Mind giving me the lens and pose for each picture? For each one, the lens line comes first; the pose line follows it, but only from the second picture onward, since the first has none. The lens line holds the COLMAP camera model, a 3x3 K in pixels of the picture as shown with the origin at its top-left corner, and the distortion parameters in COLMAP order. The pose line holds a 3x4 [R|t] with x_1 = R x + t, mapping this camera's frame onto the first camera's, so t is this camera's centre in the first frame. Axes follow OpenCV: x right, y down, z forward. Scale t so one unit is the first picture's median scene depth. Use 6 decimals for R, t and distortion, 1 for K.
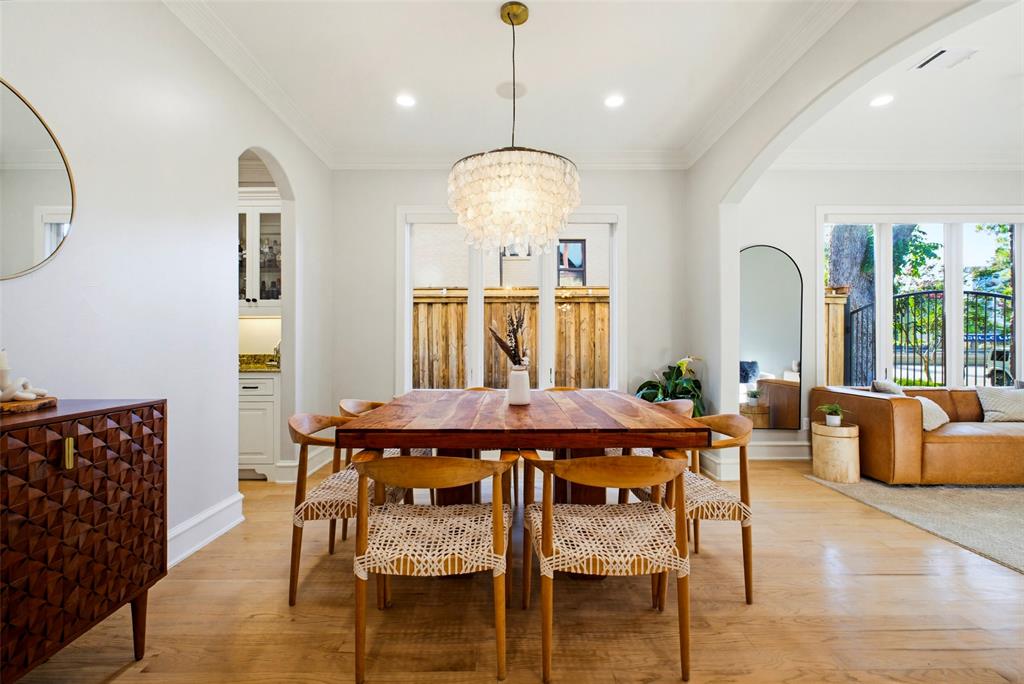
lens RADIAL K [[450.3, 0, 506.6], [0, 450.3, 340.4], [0, 0, 1]] dist [0.000383, 0.000130]
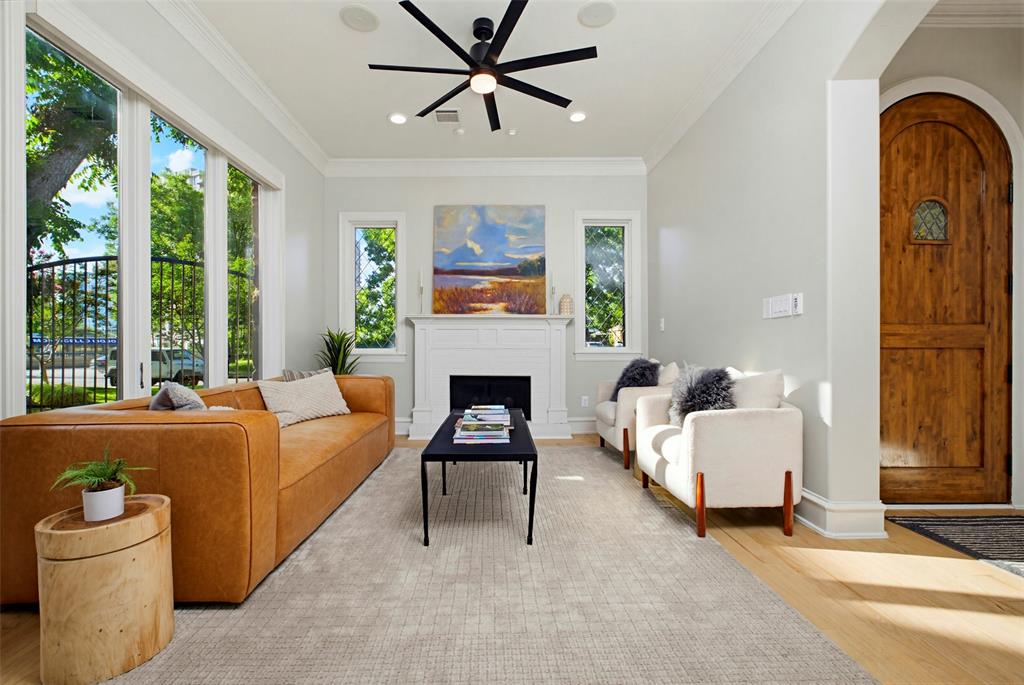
lens RADIAL K [[450.3, 0, 506.4], [0, 450.3, 342.9], [0, 0, 1]] dist [0.000383, 0.000130]
pose [[-0.007603, 0.005434, 0.999956, 0.333925], [-0.002727, 0.999981, -0.005455, 0.044133], [-0.999967, -0.002769, -0.007588, 0.643698]]
